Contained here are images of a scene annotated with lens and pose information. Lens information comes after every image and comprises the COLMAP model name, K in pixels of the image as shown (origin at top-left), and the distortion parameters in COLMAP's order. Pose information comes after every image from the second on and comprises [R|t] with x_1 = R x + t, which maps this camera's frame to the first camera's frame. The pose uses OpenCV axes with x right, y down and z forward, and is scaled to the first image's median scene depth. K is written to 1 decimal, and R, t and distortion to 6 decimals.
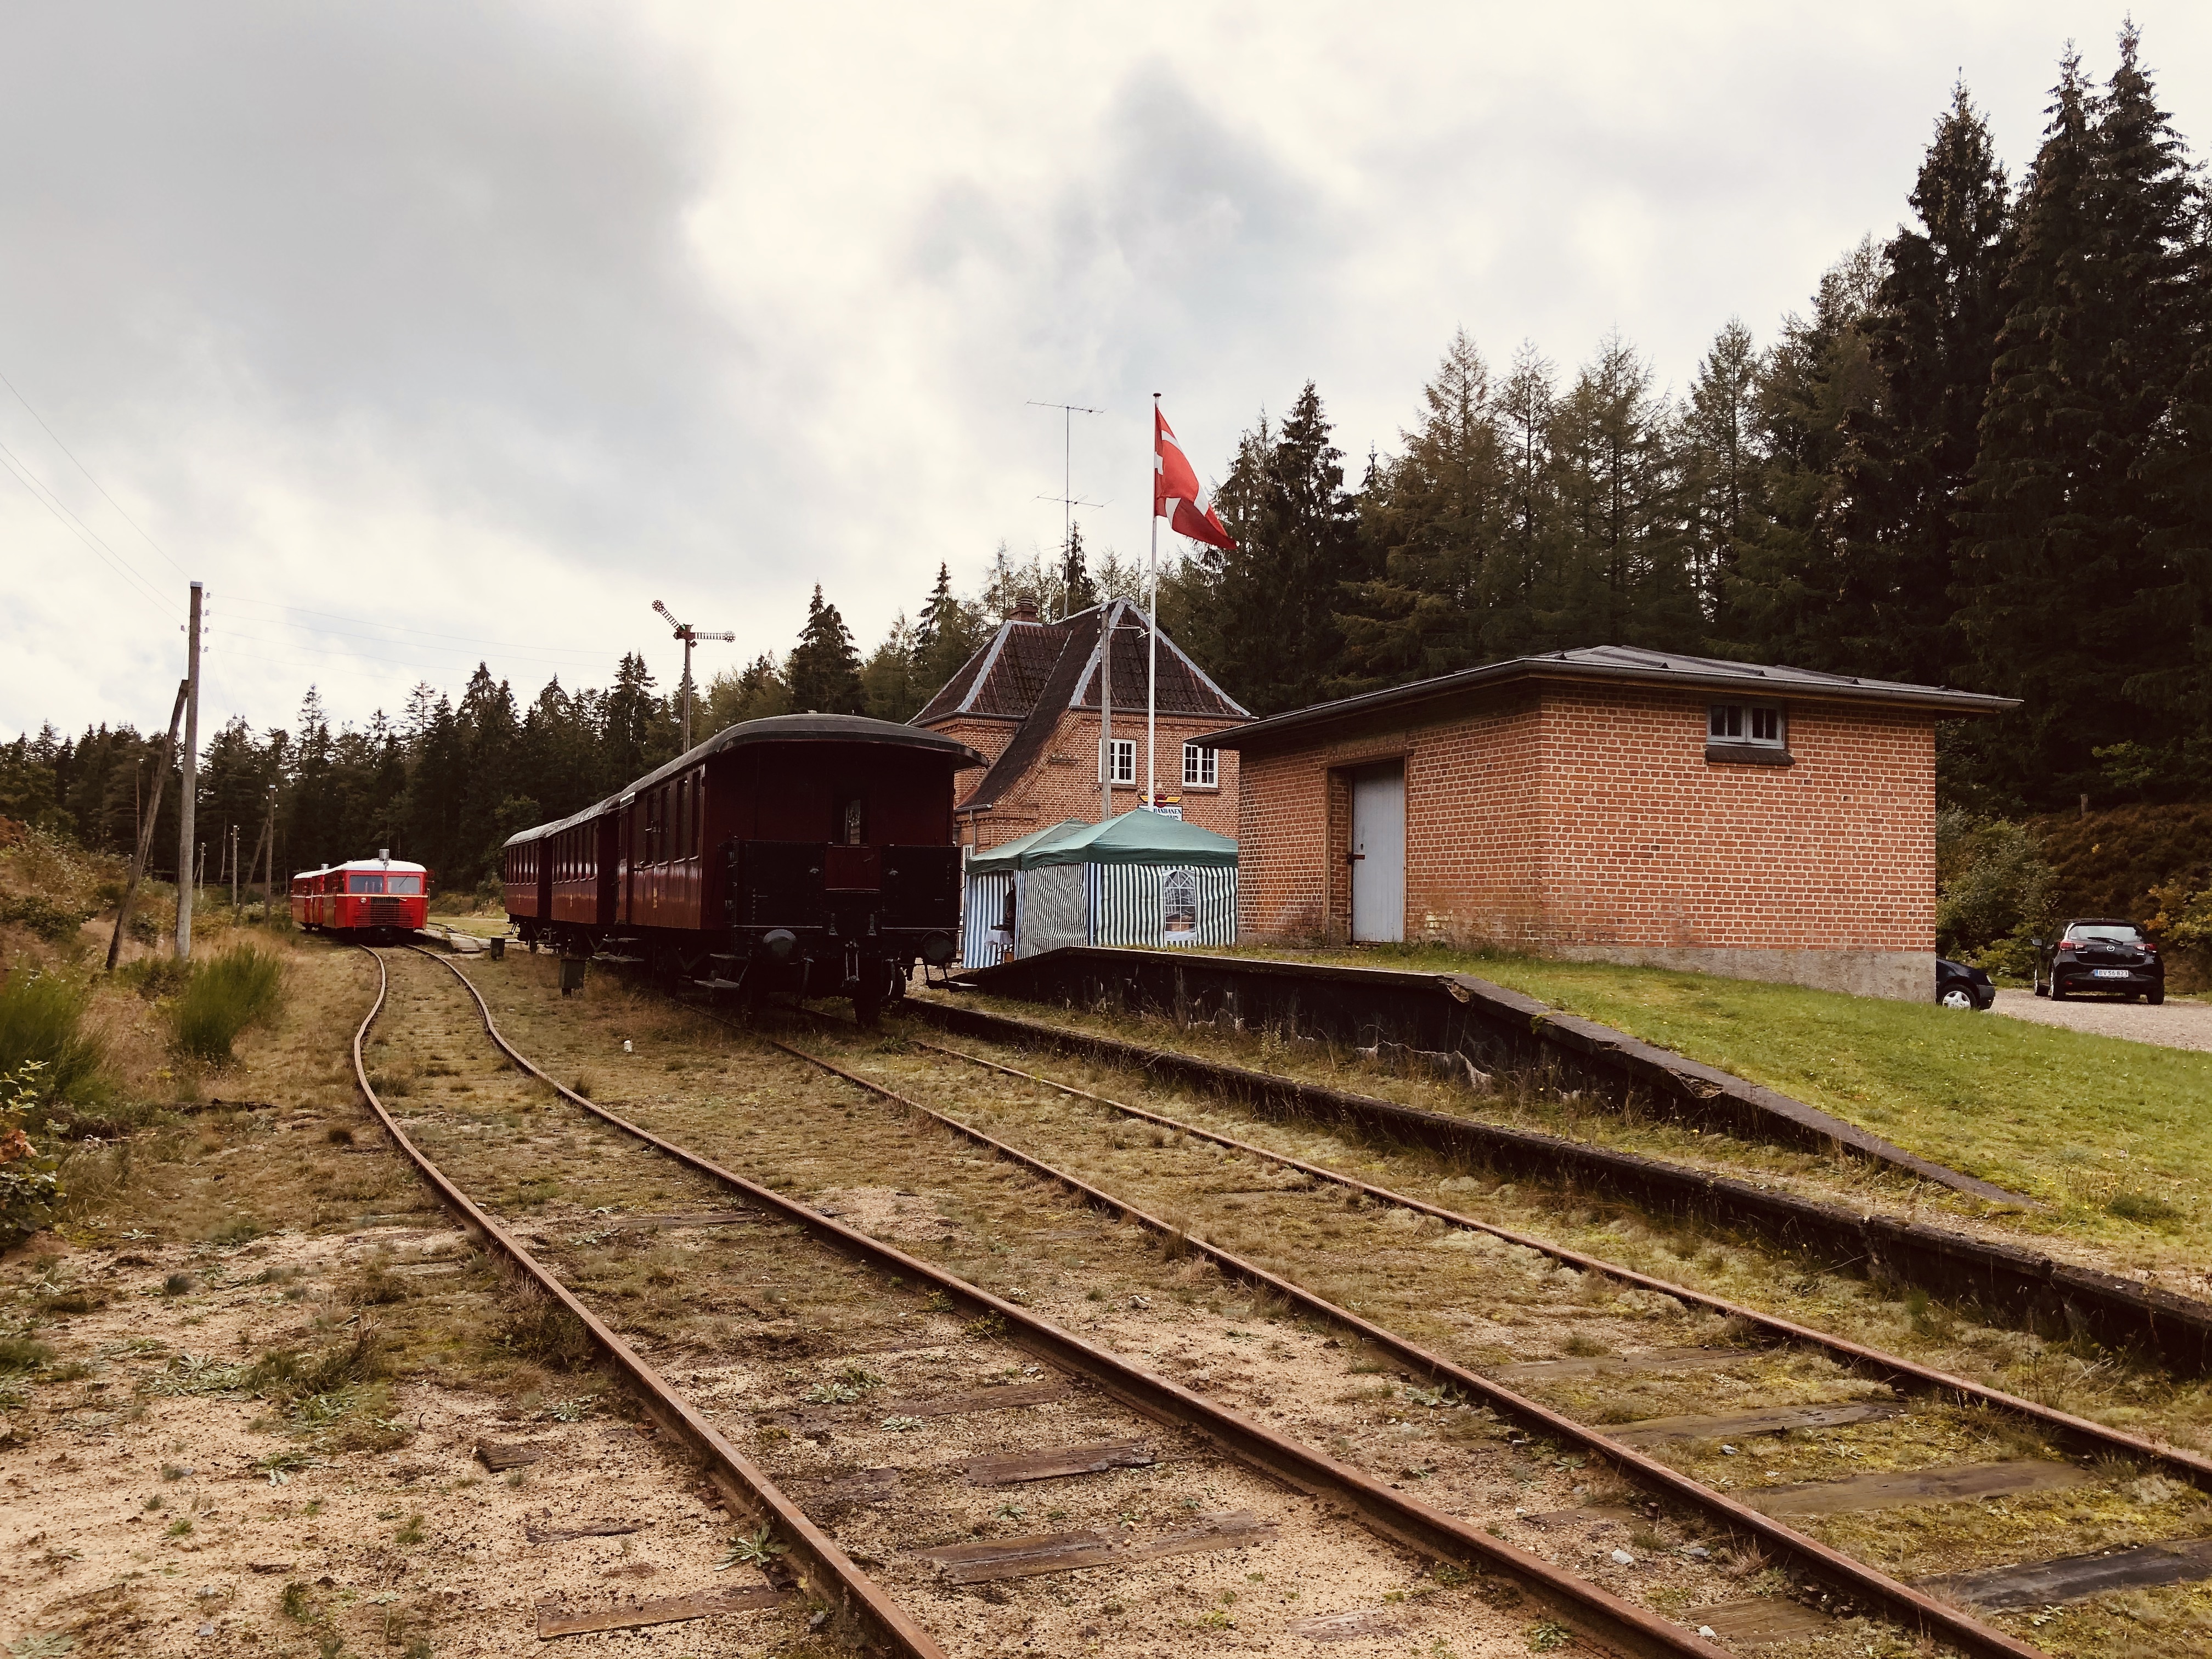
lens RADIAL K [[1809.5, 0, 1106.0], [0, 1809.5, 829.5], [0, 0, 1]] dist [0.063340, -0.069640]
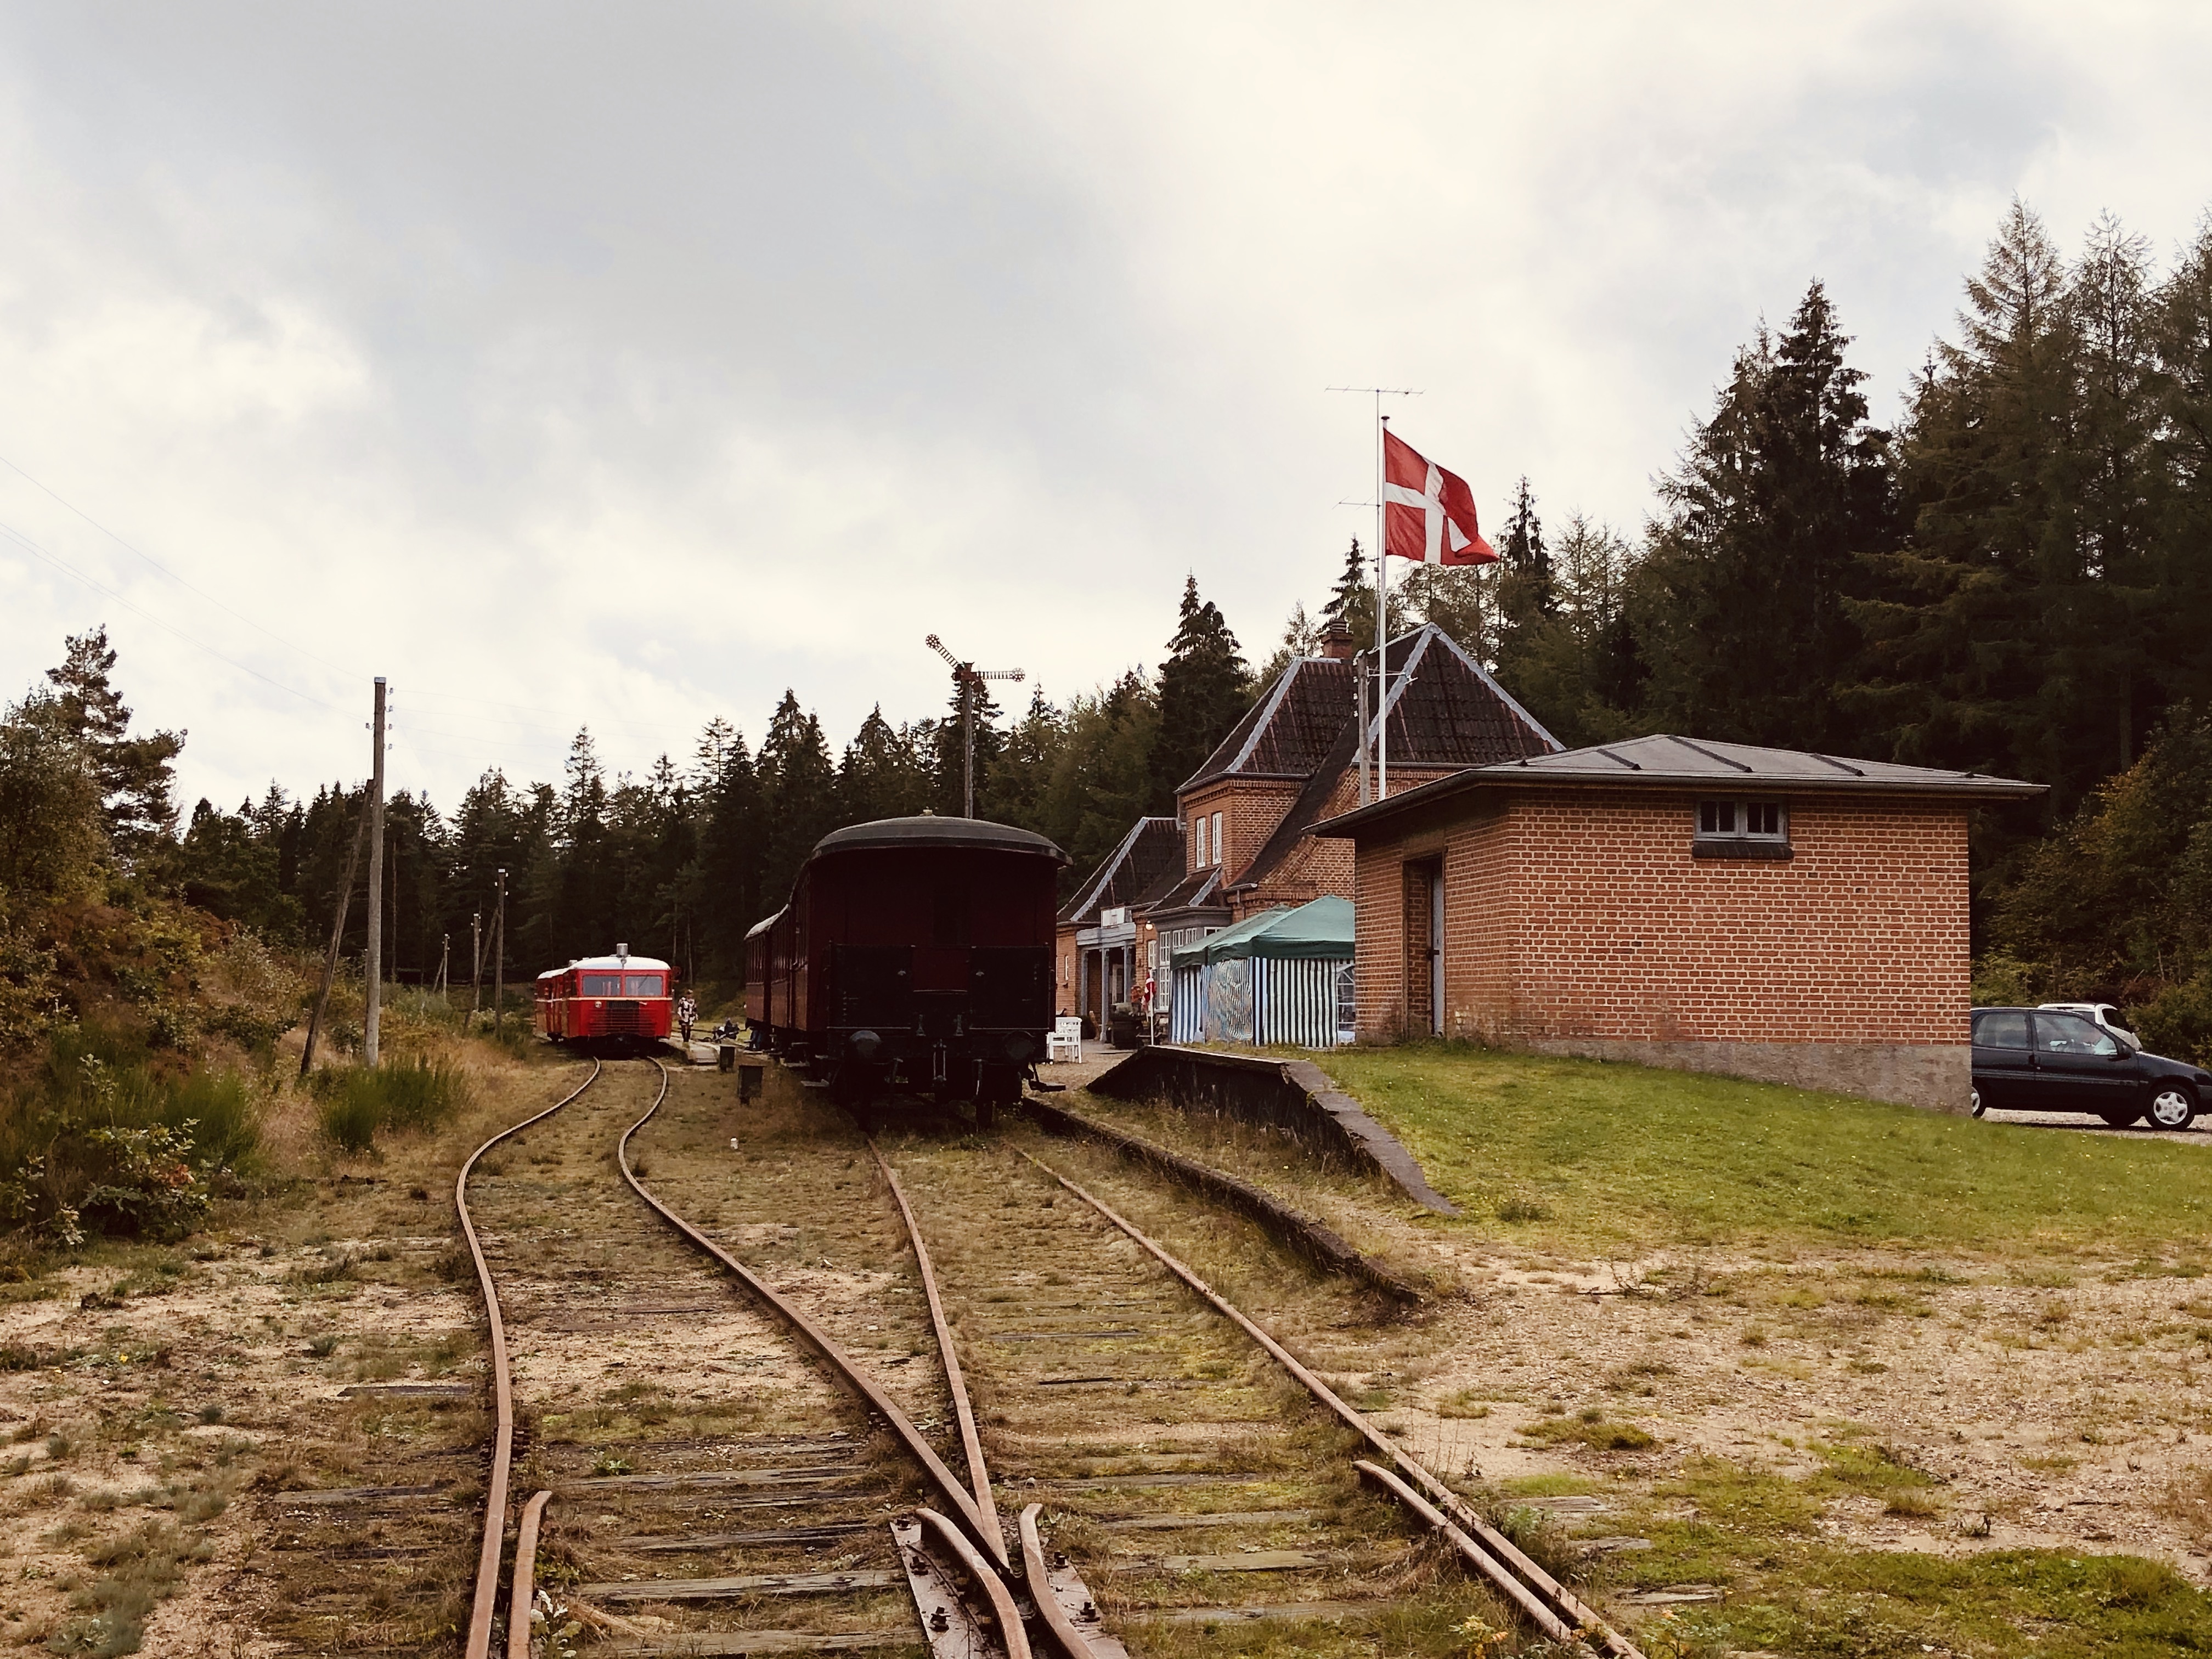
lens RADIAL K [[2615.6, 0, 1106.0], [0, 2615.6, 829.5], [0, 0, 1]] dist [0.238477, -1.083452]
pose [[0.975238, -0.024568, -0.219787, 0.067631], [0.019304, 0.999474, -0.026063, -0.004251], [0.220312, 0.021175, 0.975200, -0.102768]]
